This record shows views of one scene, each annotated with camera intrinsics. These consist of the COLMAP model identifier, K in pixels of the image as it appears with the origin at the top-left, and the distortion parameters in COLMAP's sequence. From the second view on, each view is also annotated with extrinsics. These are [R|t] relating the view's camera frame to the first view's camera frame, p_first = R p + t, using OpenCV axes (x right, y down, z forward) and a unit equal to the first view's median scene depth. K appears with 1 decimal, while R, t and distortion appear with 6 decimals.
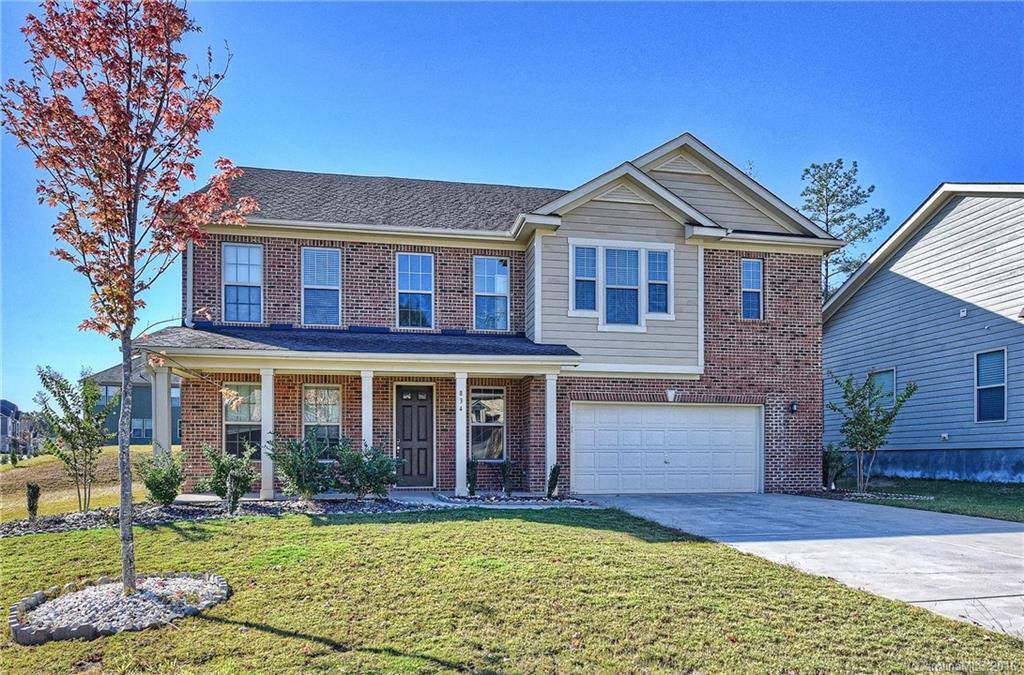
lens RADIAL K [[597.3, 0, 512.0], [0, 597.3, 337.5], [0, 0, 1]] dist [0.000046, -0.000025]
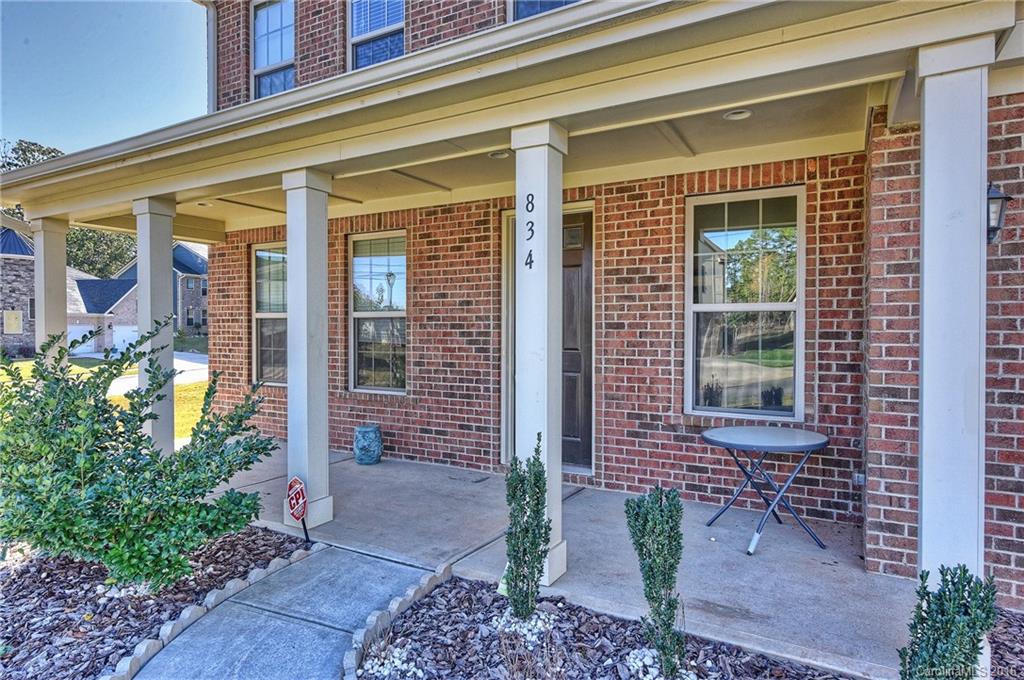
lens RADIAL K [[586.3, 0, 512.0], [0, 586.3, 340.0], [0, 0, 1]] dist [-0.000597, 0.000022]
pose [[0.771939, 0.014700, -0.635526, 0.071618], [0.116481, 0.979536, 0.164140, 0.100246], [0.624934, -0.200733, 0.754430, 0.713685]]
